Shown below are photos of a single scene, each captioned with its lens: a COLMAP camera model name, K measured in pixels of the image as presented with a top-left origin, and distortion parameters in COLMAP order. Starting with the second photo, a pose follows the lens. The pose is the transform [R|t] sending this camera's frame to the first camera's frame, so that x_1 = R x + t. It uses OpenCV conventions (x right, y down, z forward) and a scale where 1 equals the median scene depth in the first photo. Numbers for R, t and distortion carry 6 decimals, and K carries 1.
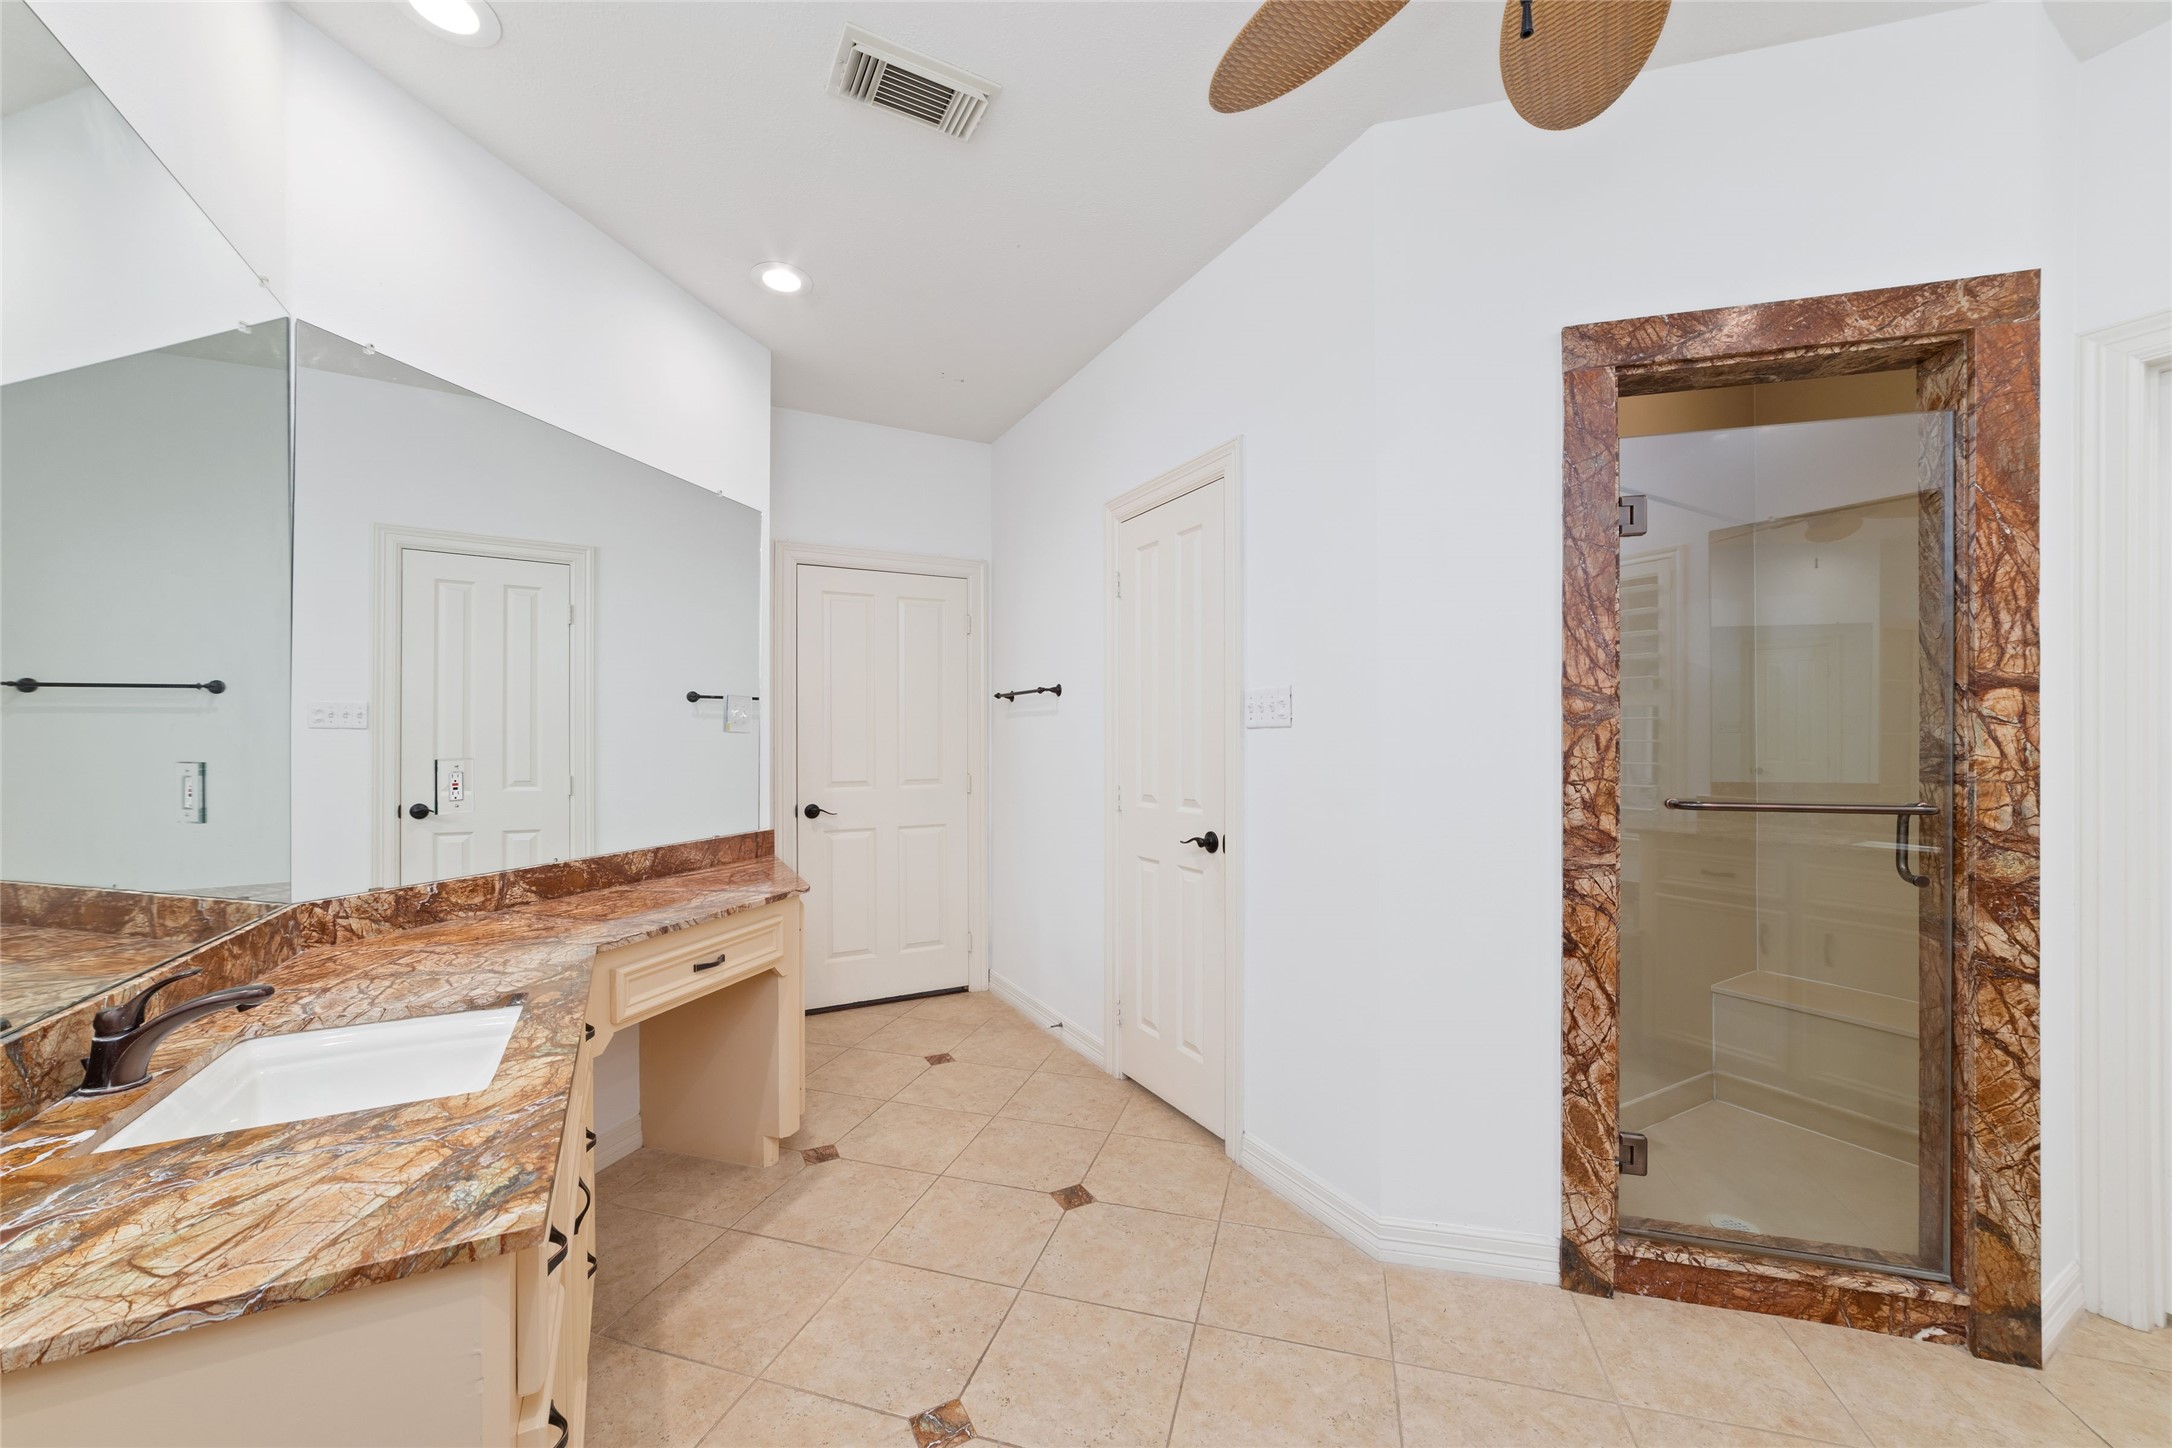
lens RADIAL K [[824.1, 0, 1117.6], [0, 824.1, 735.6], [0, 0, 1]] dist [-0.013734, 0.004047]
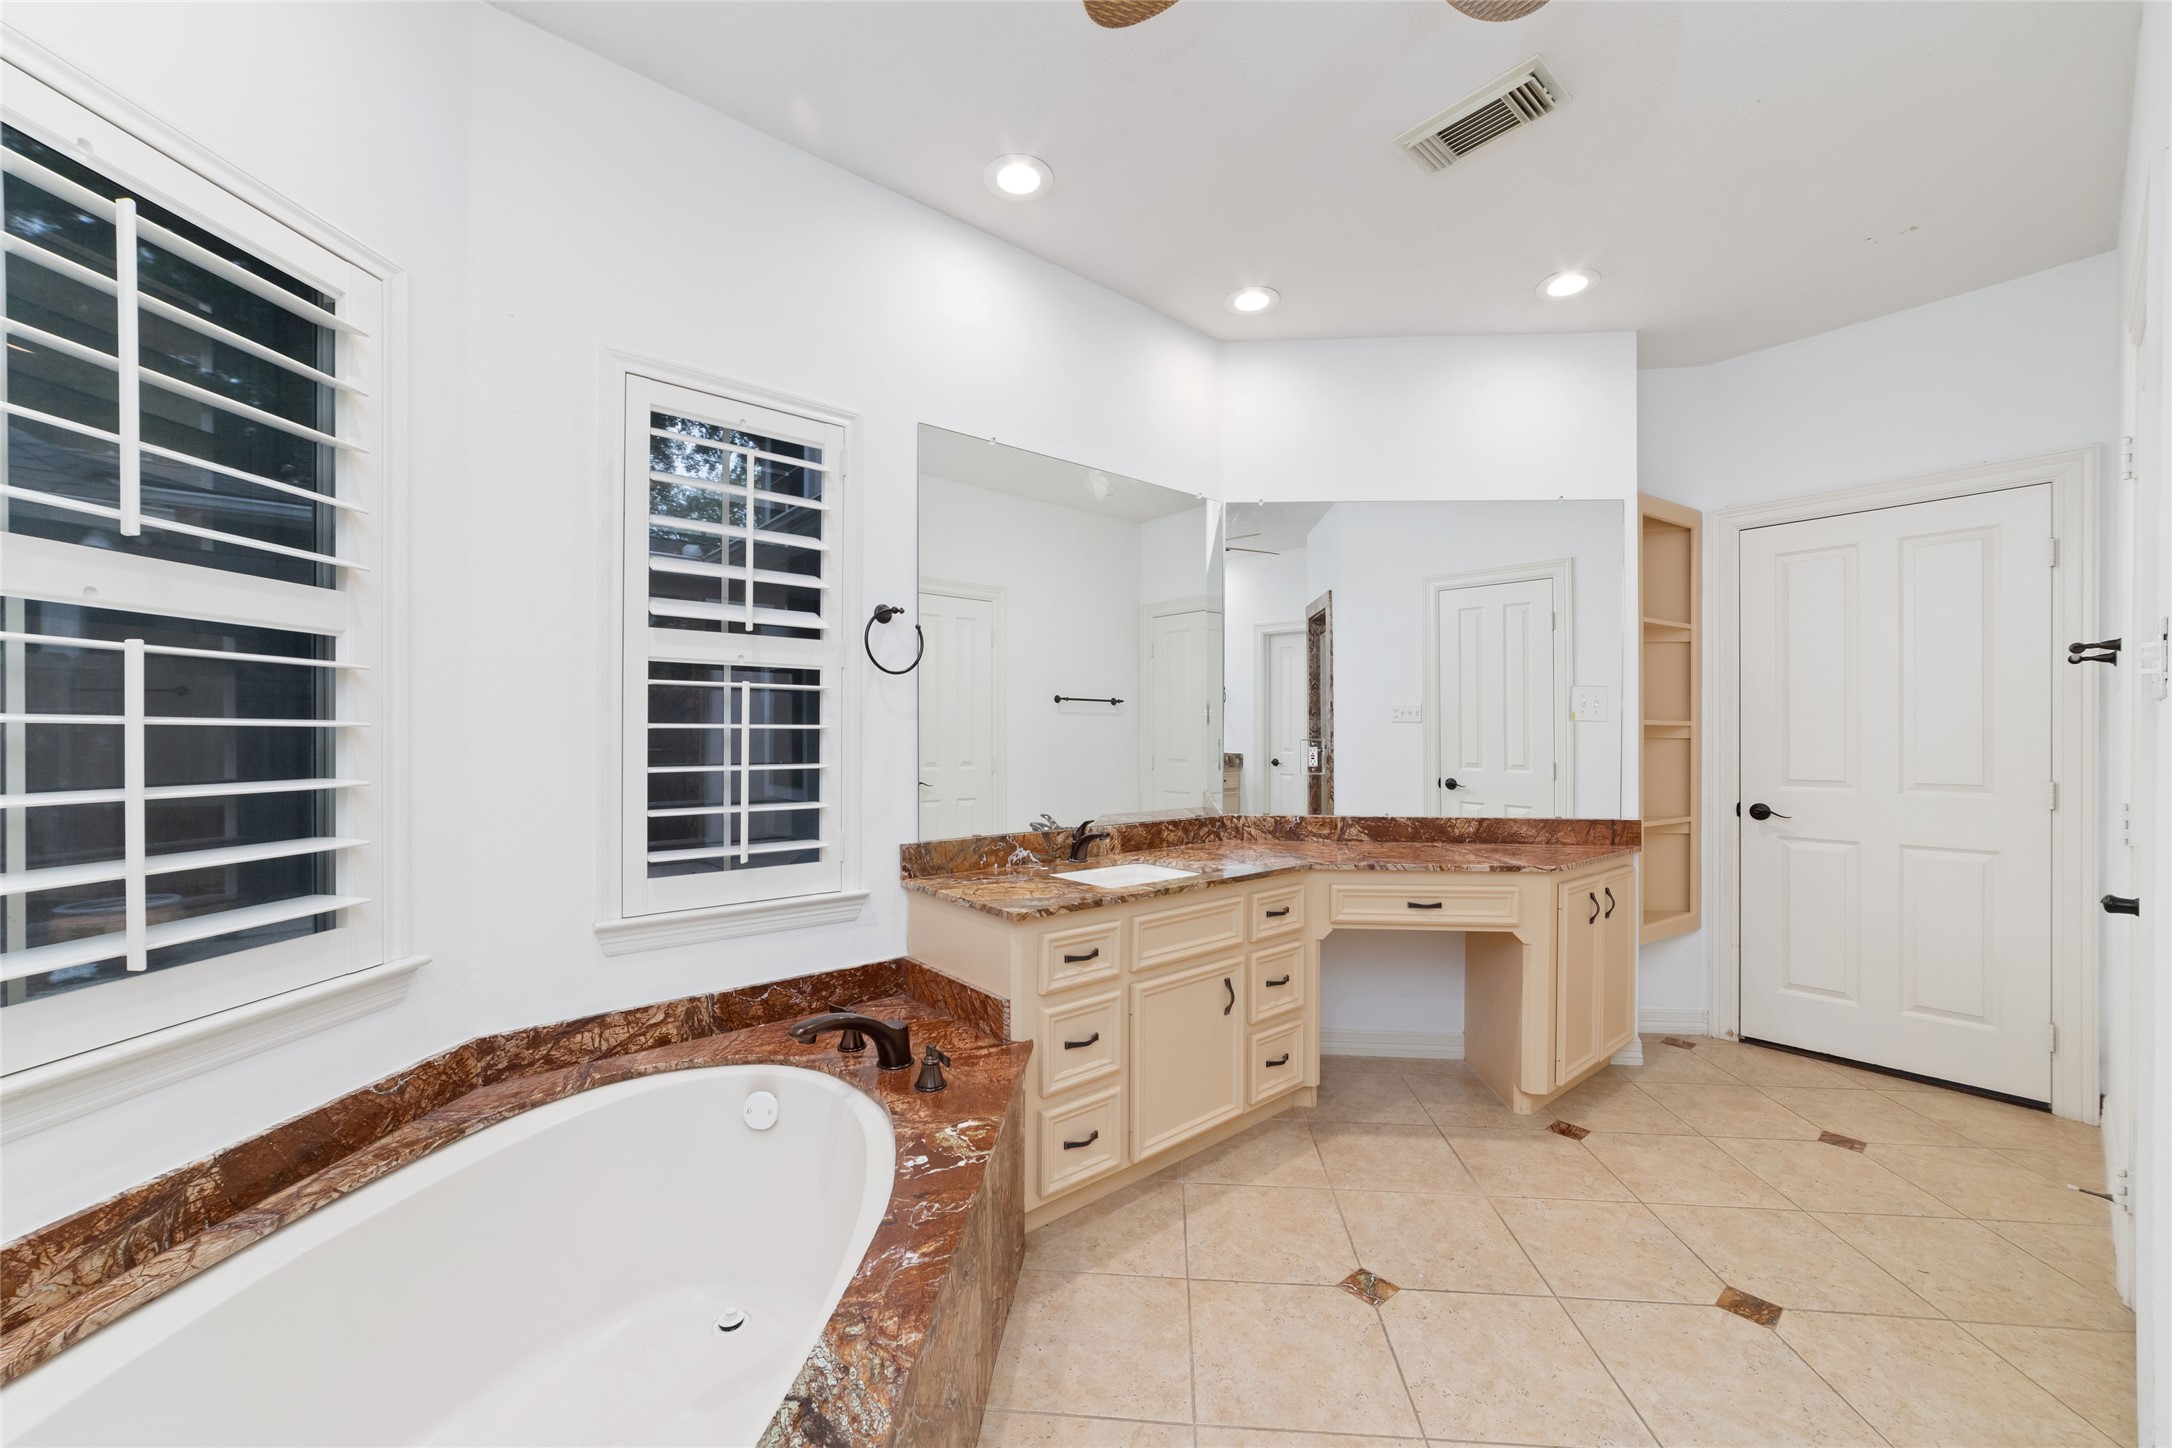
lens RADIAL K [[824.1, 0, 1079.7], [0, 824.1, 733.1], [0, 0, 1]] dist [-0.013734, 0.004047]
pose [[0.198499, -0.000516, -0.980101, 0.502219], [0.002387, 0.999997, -0.000043, 0.011366], [0.980098, -0.002331, 0.198500, 0.189656]]
